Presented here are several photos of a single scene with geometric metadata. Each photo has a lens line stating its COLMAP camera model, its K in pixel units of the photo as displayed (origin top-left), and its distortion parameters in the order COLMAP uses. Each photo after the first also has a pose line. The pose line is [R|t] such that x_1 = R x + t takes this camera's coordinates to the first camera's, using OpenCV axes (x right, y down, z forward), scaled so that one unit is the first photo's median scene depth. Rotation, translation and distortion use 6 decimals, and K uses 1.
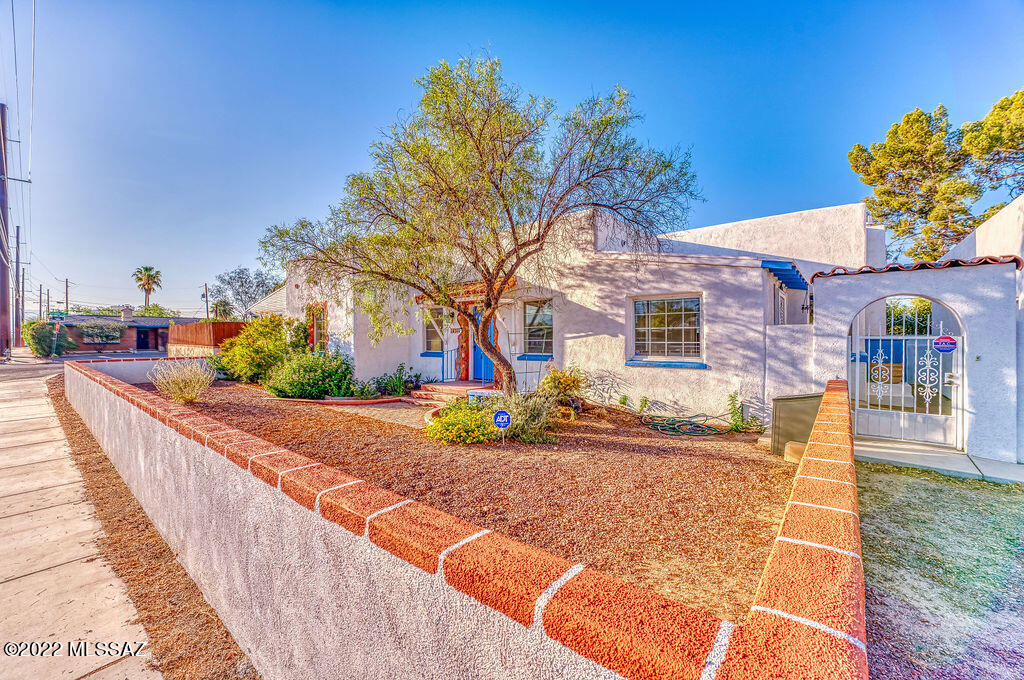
lens RADIAL K [[398.1, 0, 504.2], [0, 398.1, 339.7], [0, 0, 1]] dist [-0.005345, -0.000057]
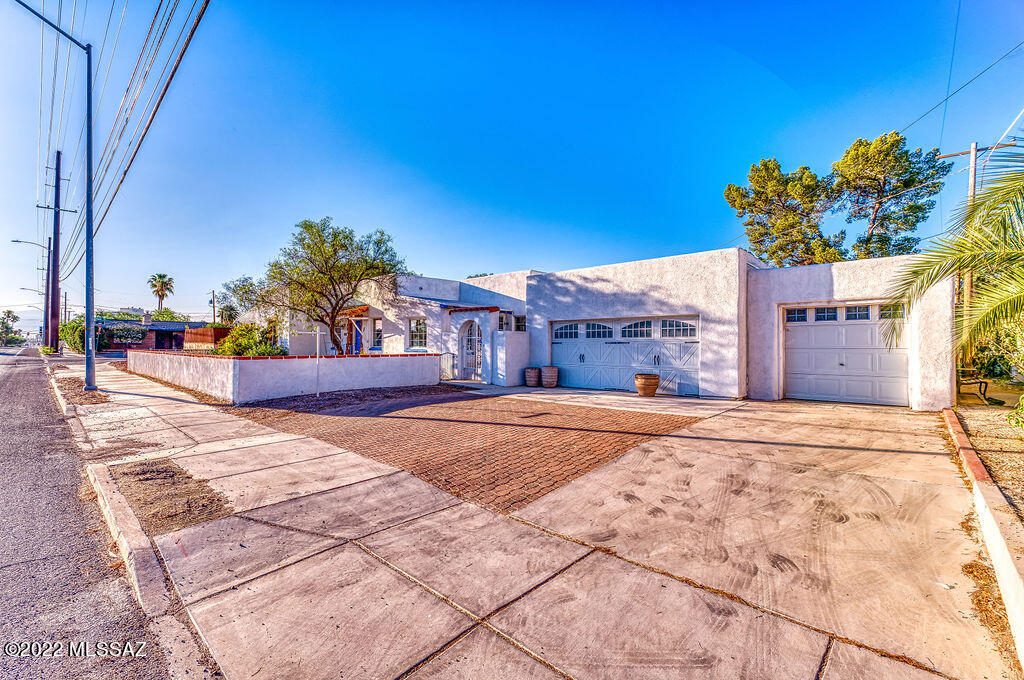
lens RADIAL K [[443.6, 0, 513.7], [0, 443.6, 340.6], [0, 0, 1]] dist [0.001228, -0.000081]
pose [[0.998637, 0.009202, -0.051368, 0.214320], [-0.009937, 0.999851, -0.014083, 0.007773], [0.051231, 0.014574, 0.998580, -0.273333]]
